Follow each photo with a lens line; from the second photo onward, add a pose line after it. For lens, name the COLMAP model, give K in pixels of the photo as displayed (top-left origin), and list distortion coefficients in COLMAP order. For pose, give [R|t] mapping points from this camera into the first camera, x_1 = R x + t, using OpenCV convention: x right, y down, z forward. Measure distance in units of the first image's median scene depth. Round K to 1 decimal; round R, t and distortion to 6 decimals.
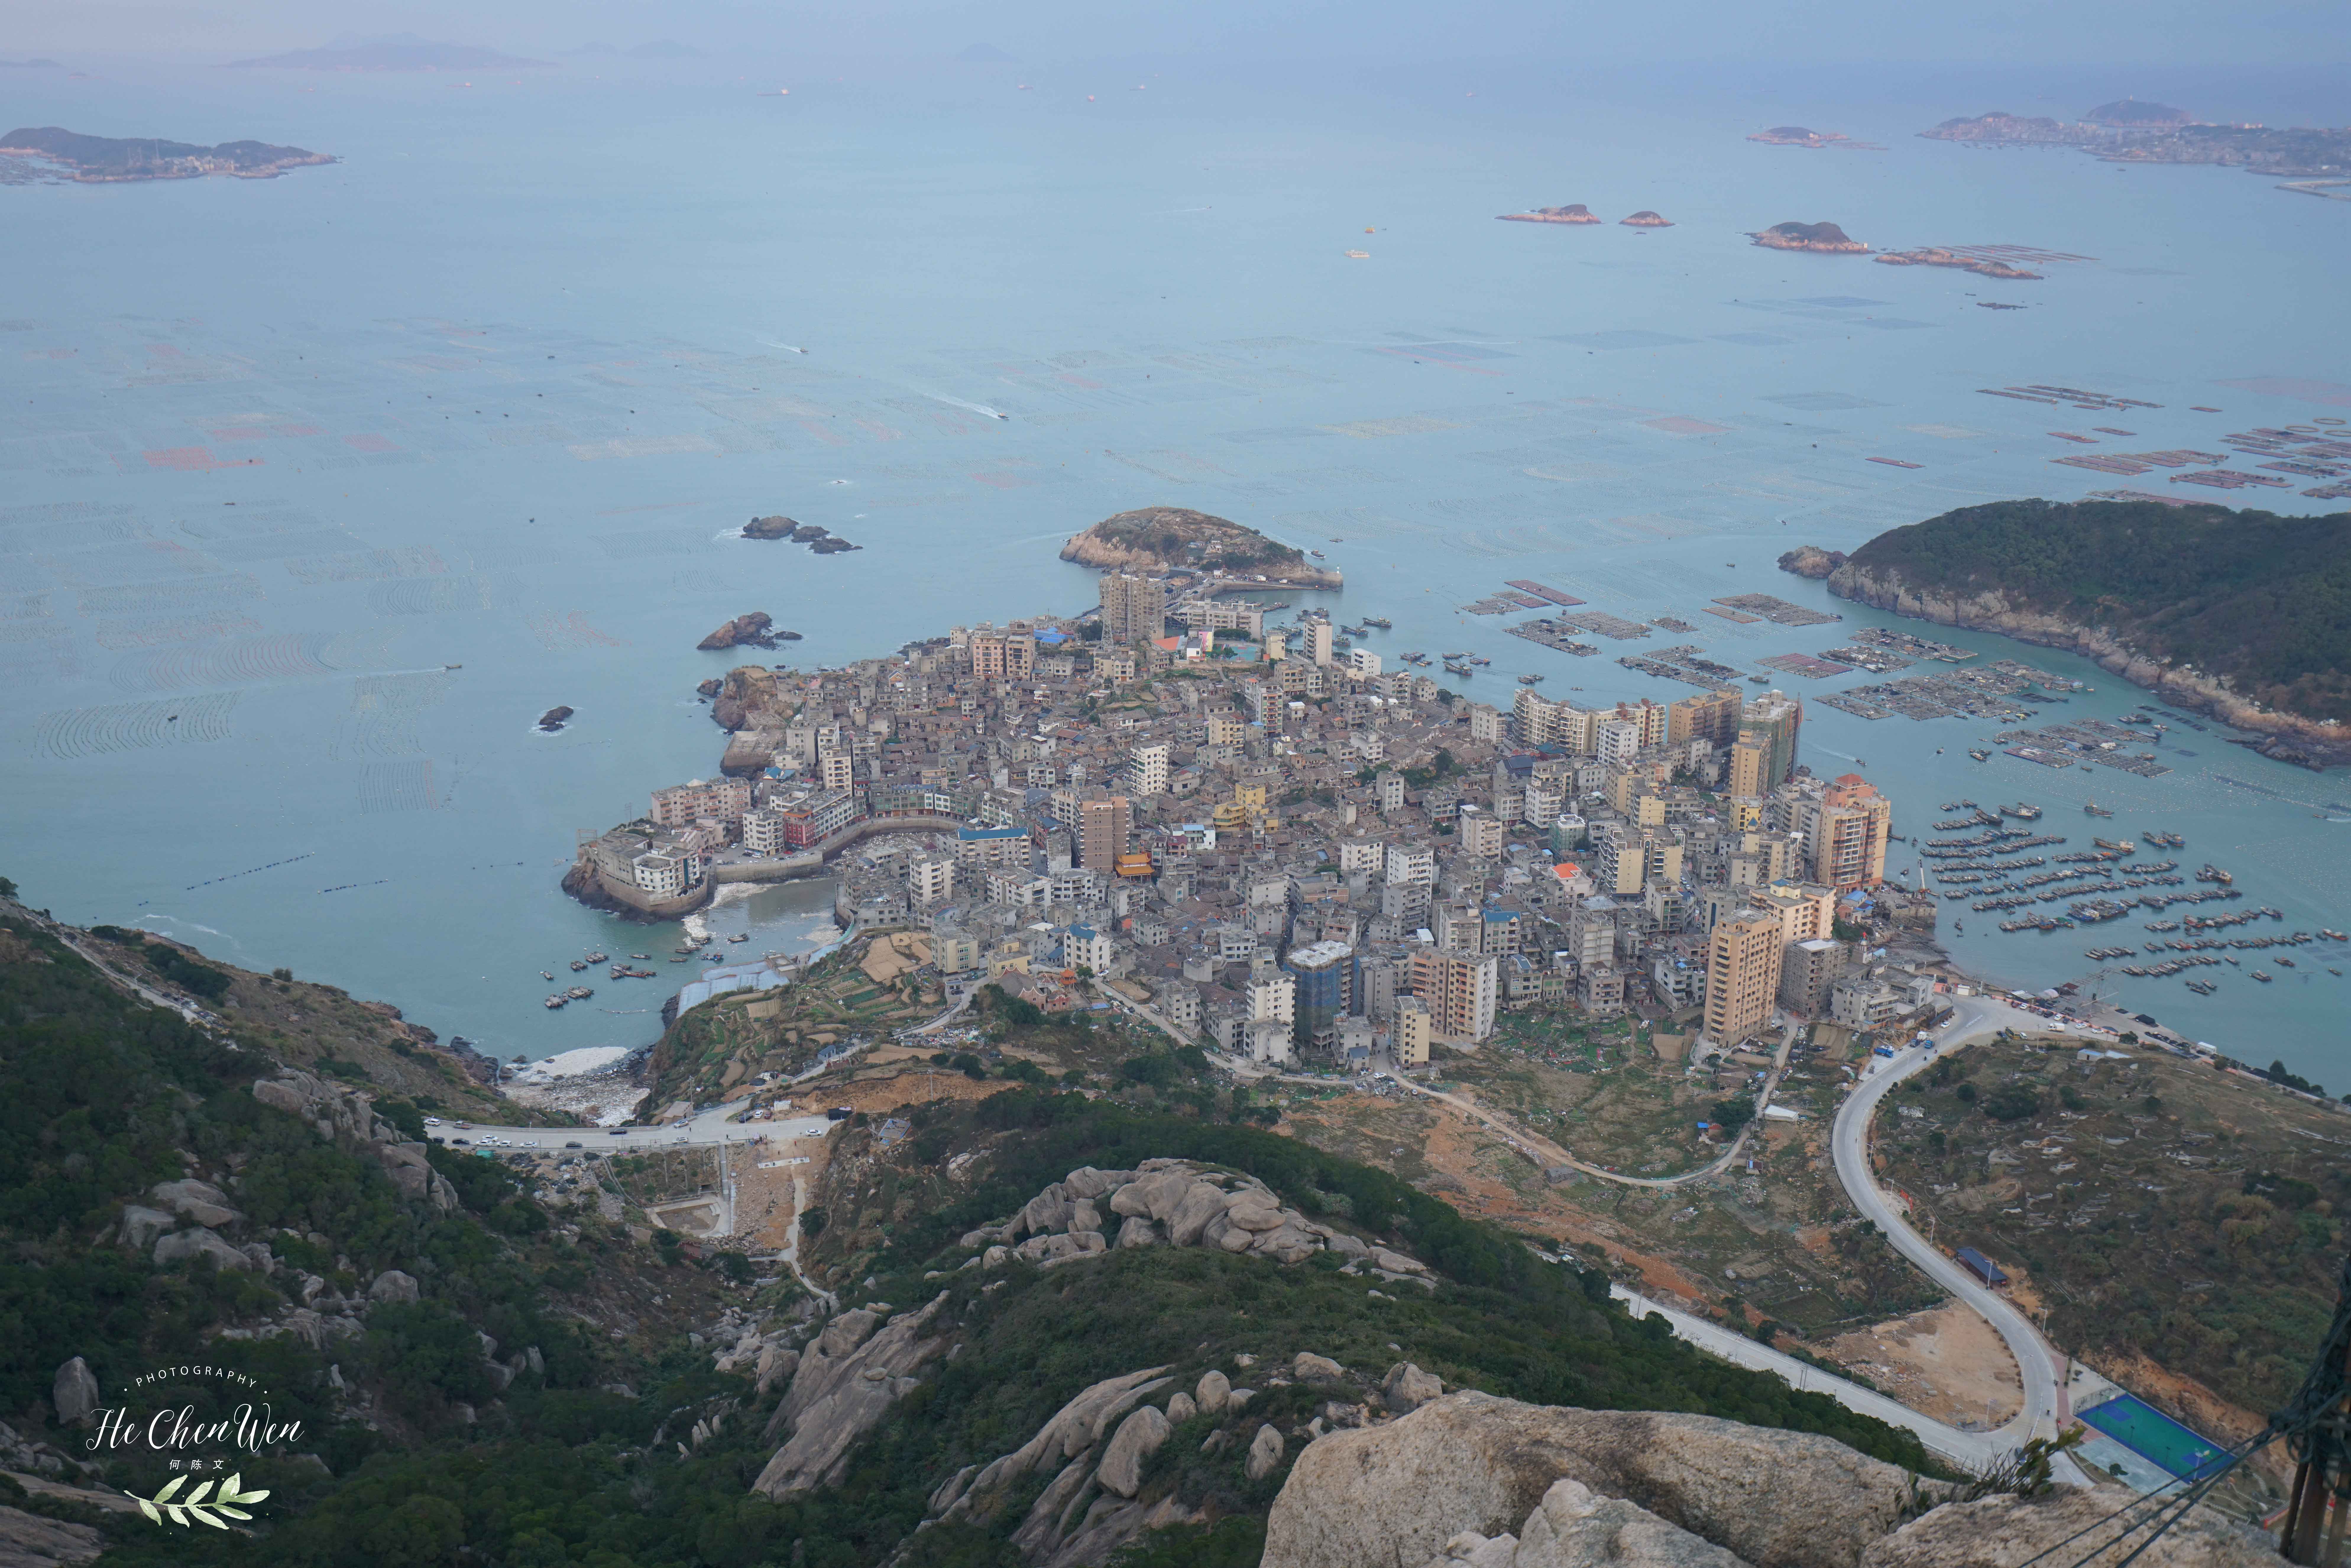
lens RADIAL K [[2315.4, 0, 1179.5], [0, 2315.4, 784.4], [0, 0, 1]] dist [0.006832, 0.000000]
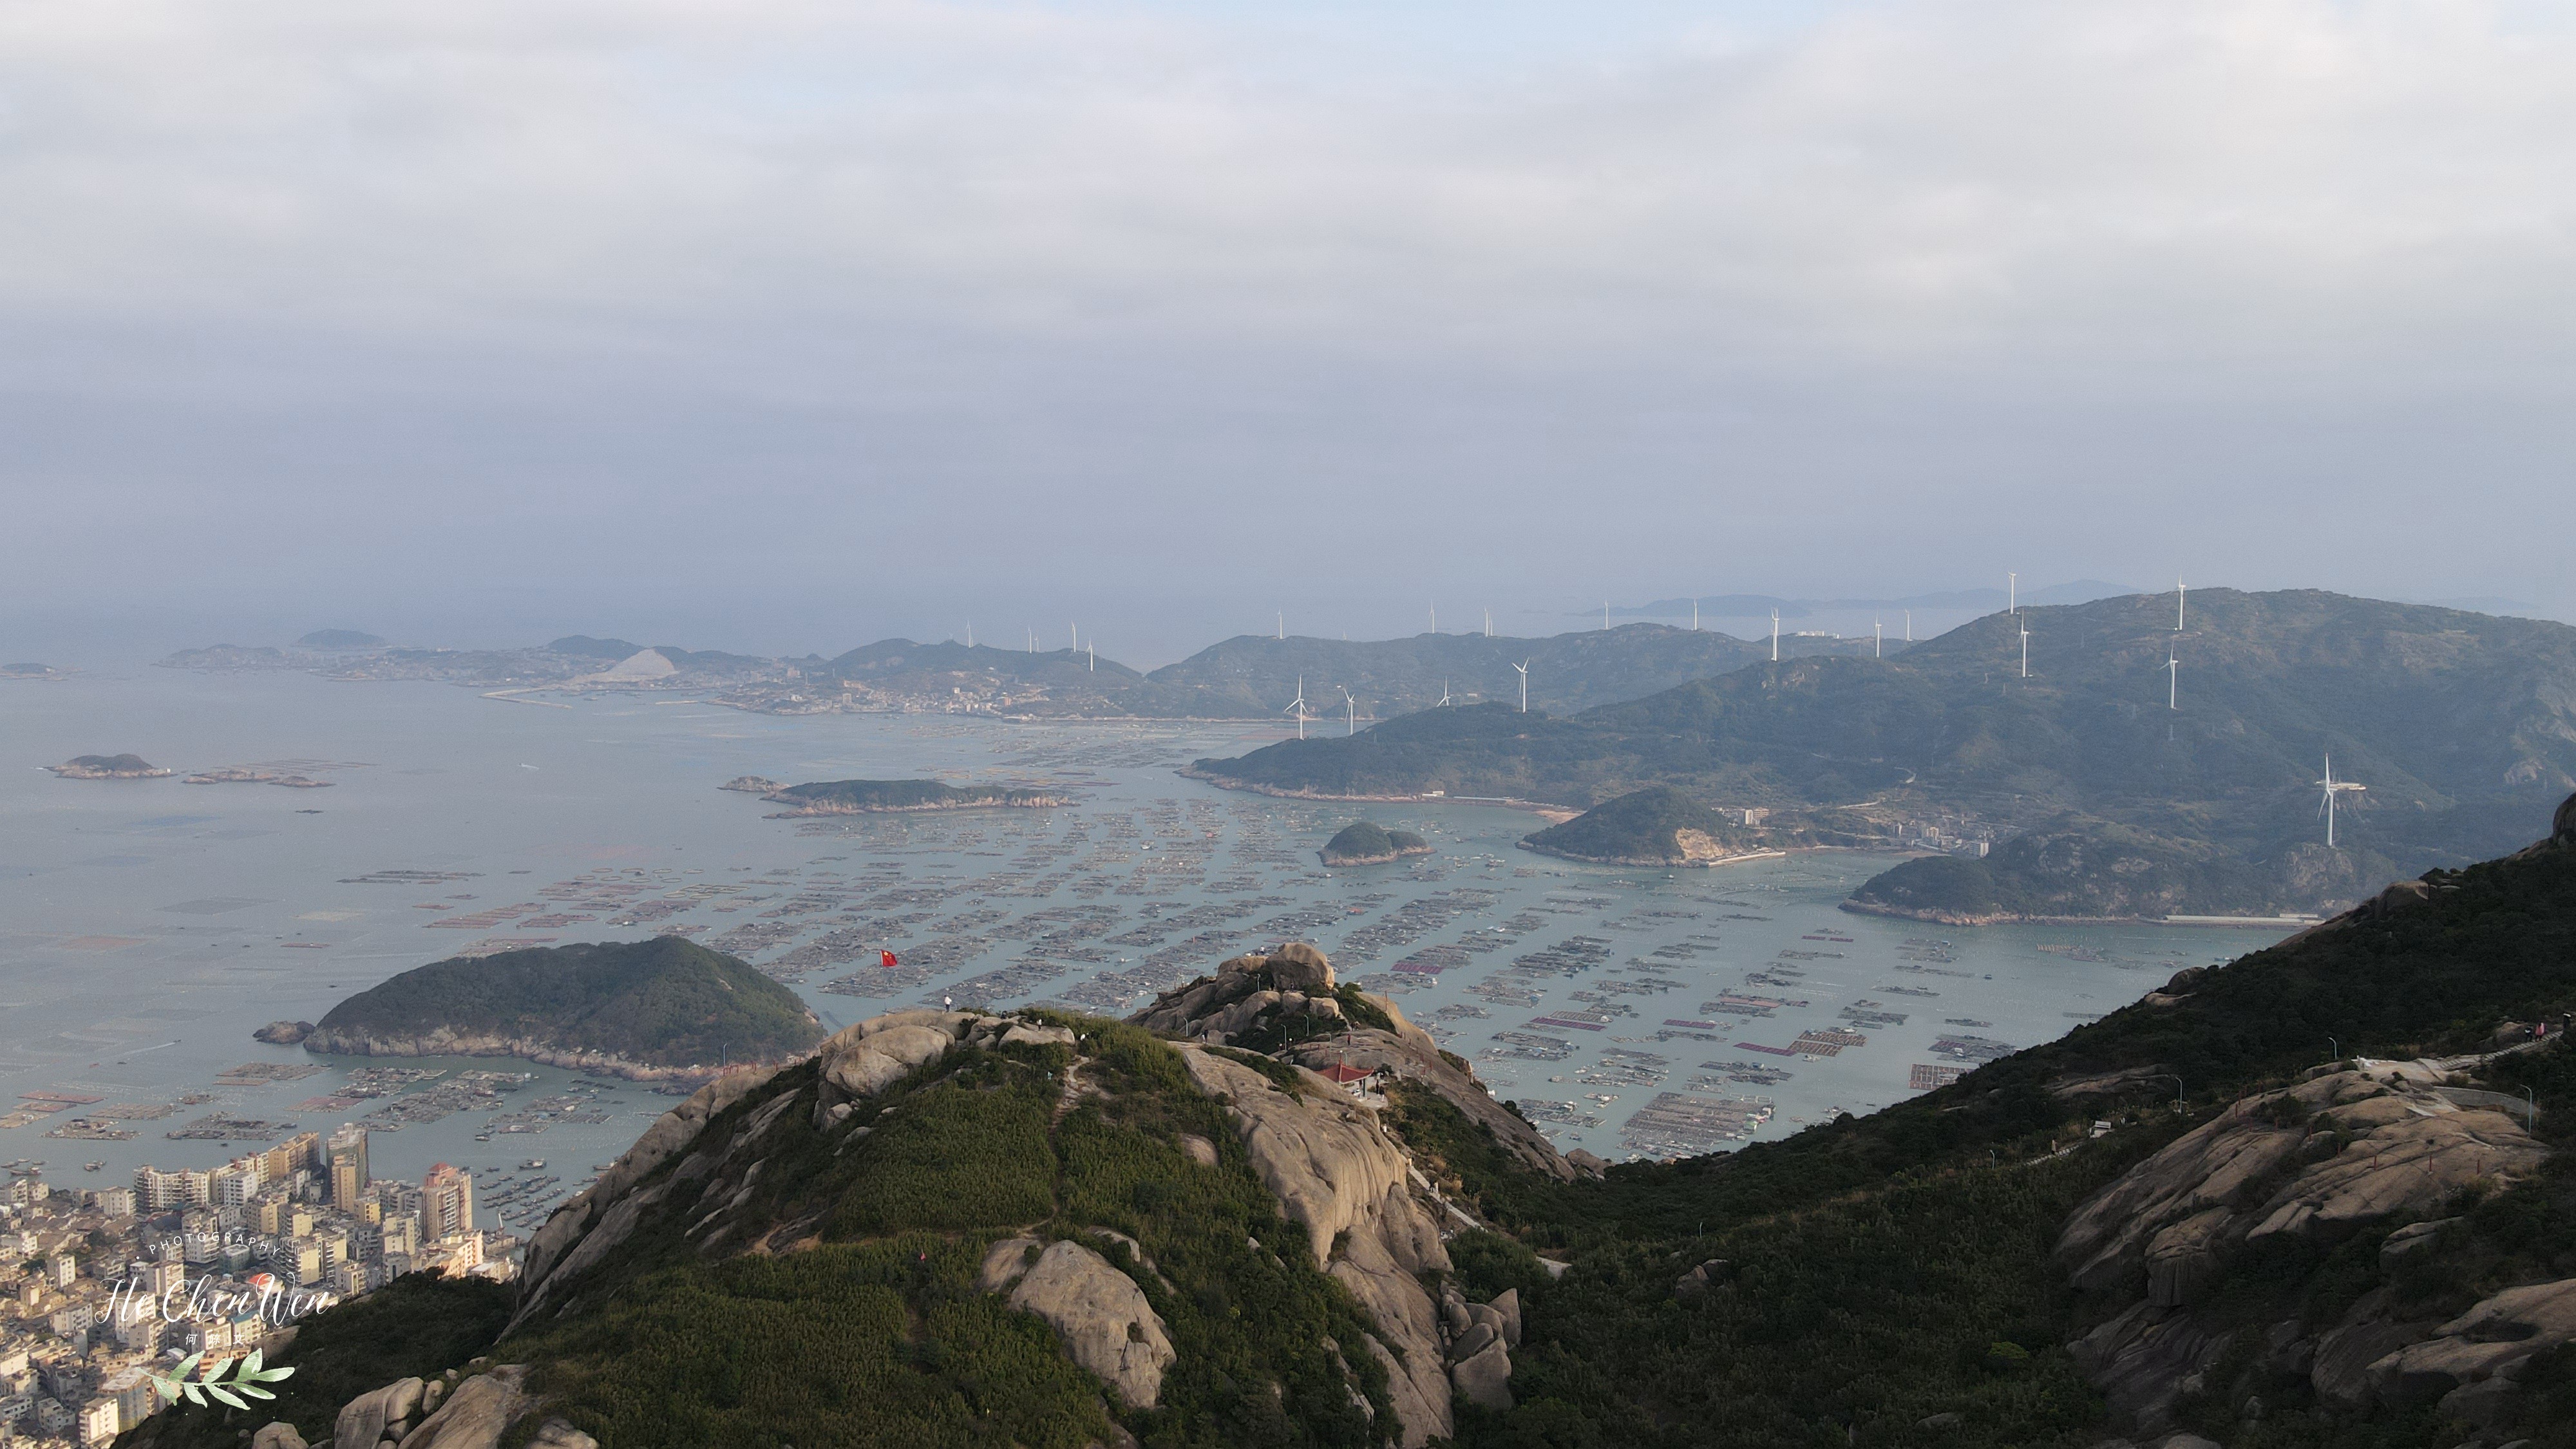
lens RADIAL K [[1913.5, 0, 1279.9], [0, 1913.5, 731.3], [0, 0, 1]] dist [0.003519, 0.030598]
pose [[0.663899, -0.073115, 0.744239, -0.212685], [0.237947, 0.964140, -0.117542, 0.001224], [-0.708956, 0.255125, 0.657489, -0.217645]]
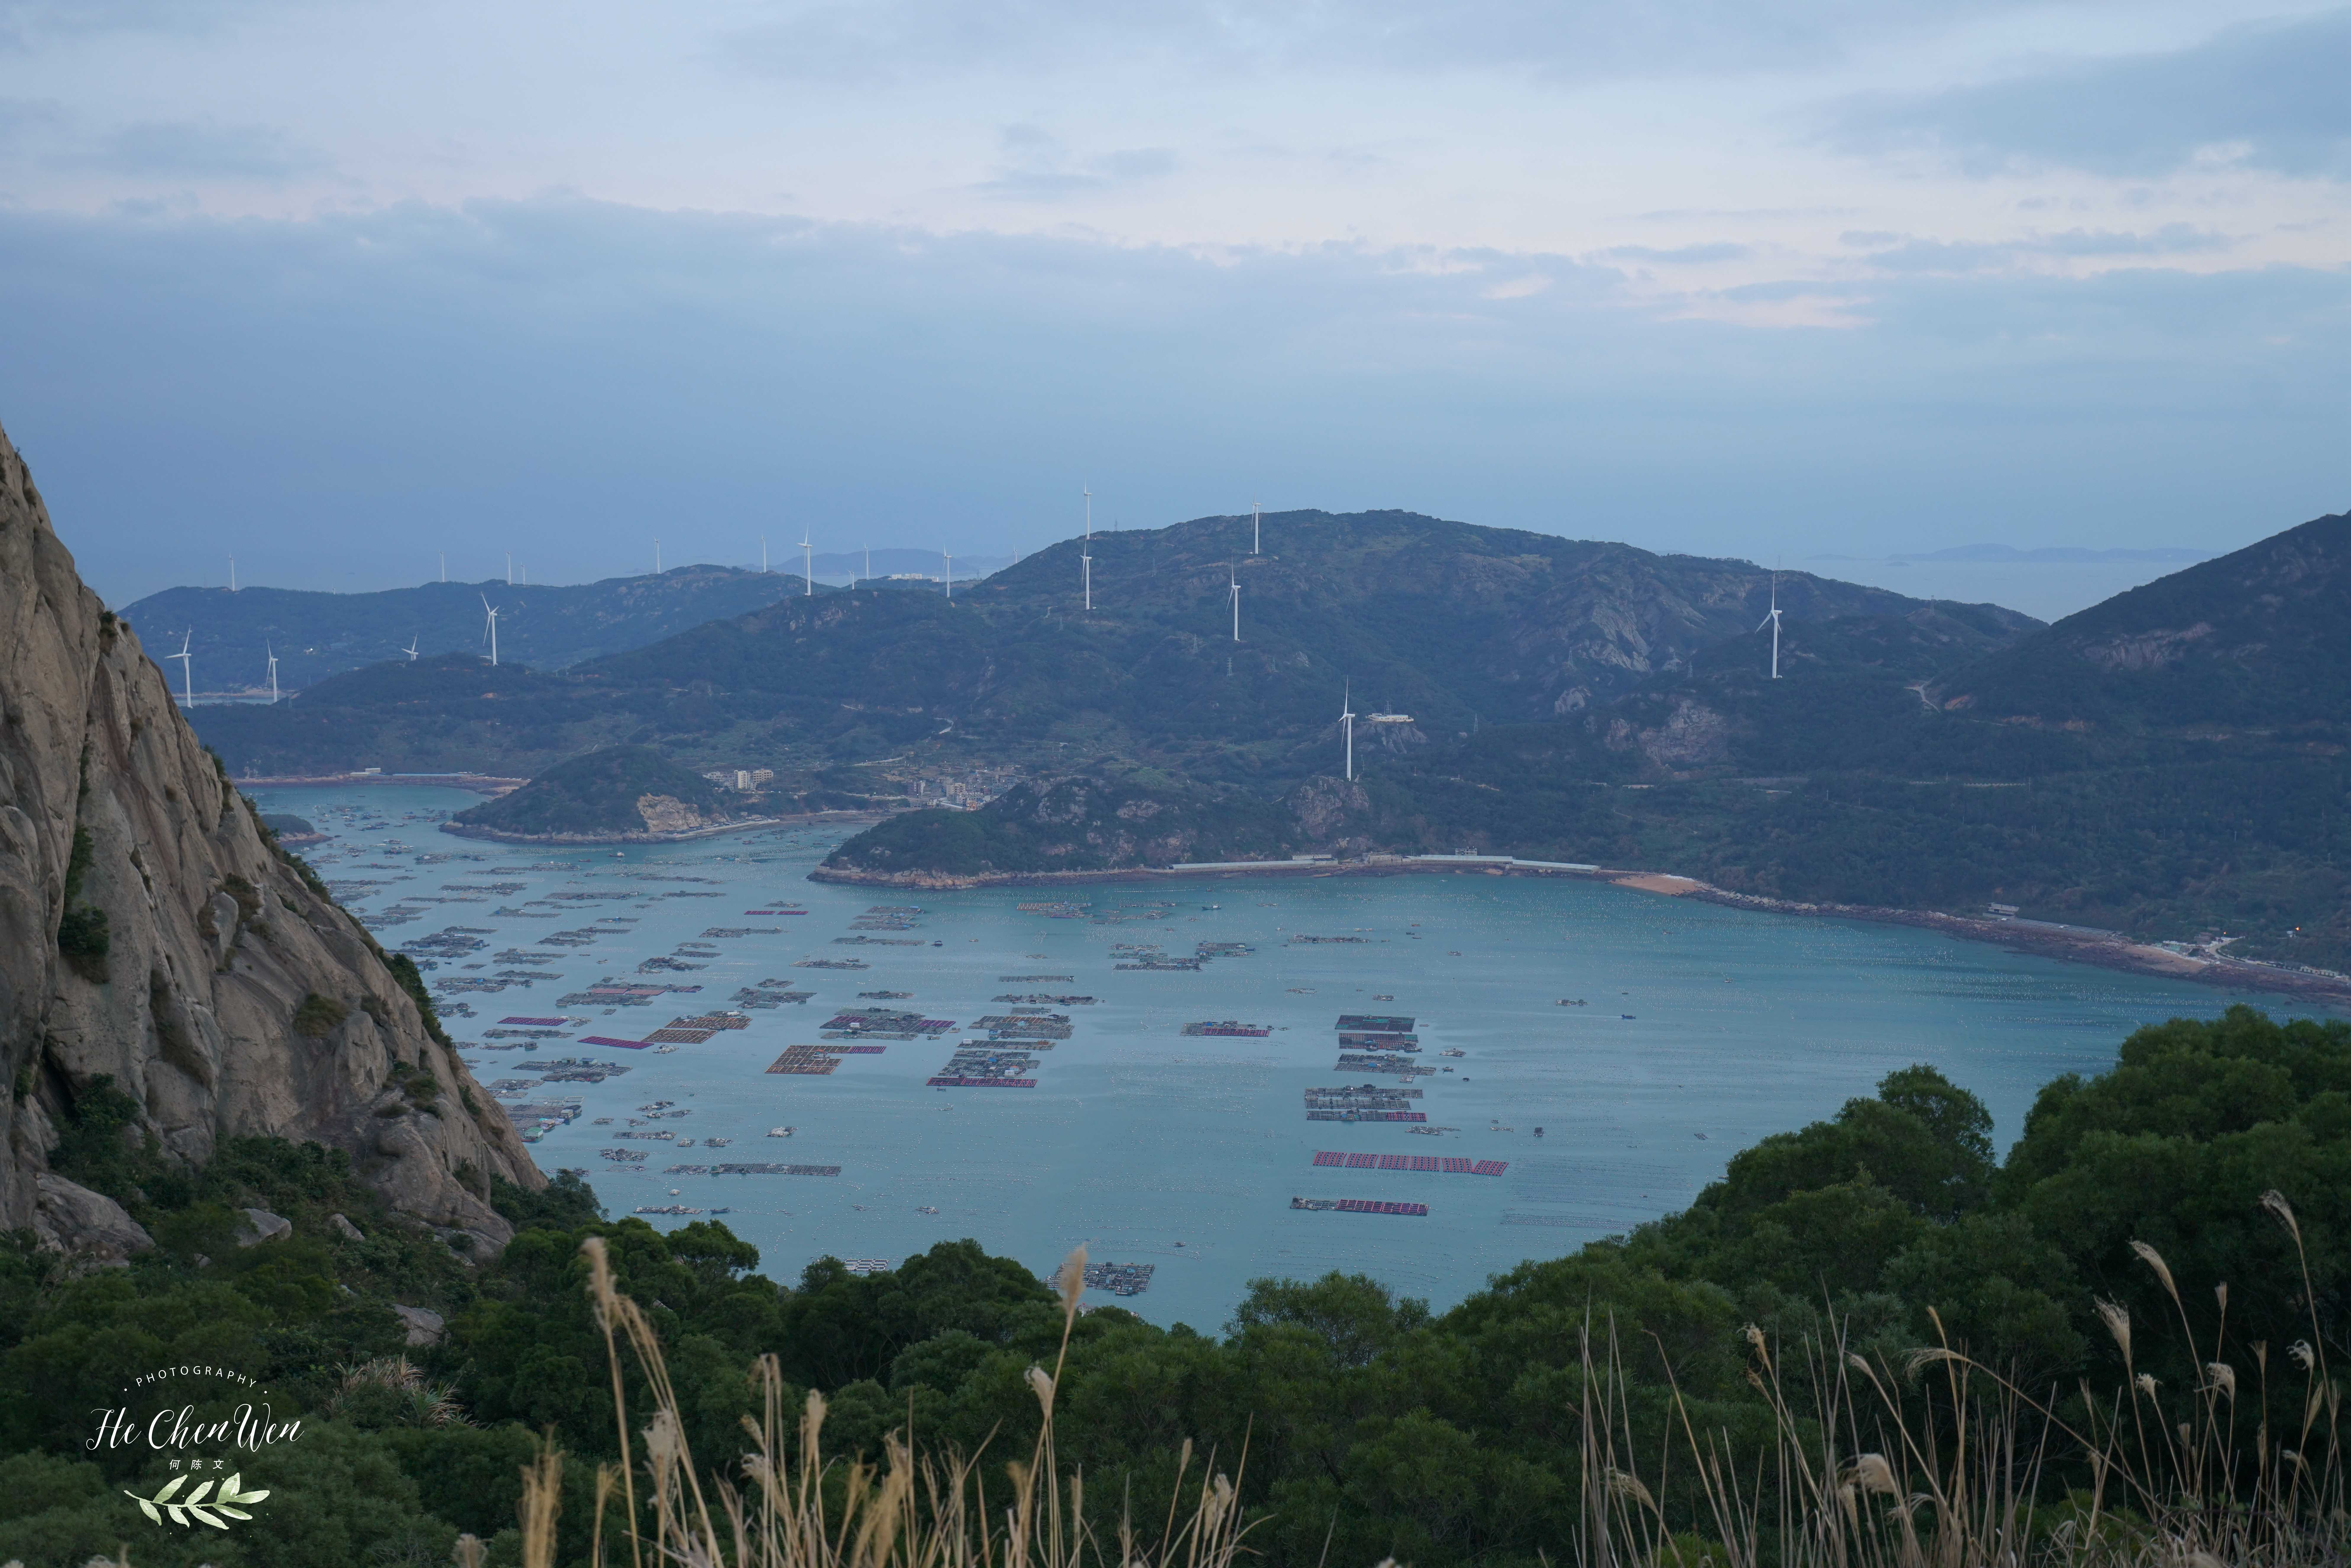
lens RADIAL K [[2315.4, 0, 1188.9], [0, 2315.4, 778.2], [0, 0, 1]] dist [0.006832, 0.000000]
pose [[0.371565, -0.110277, 0.921834, -0.030524], [0.290760, 0.956792, -0.002738, 0.109069], [-0.881702, 0.269050, 0.387574, -0.354959]]
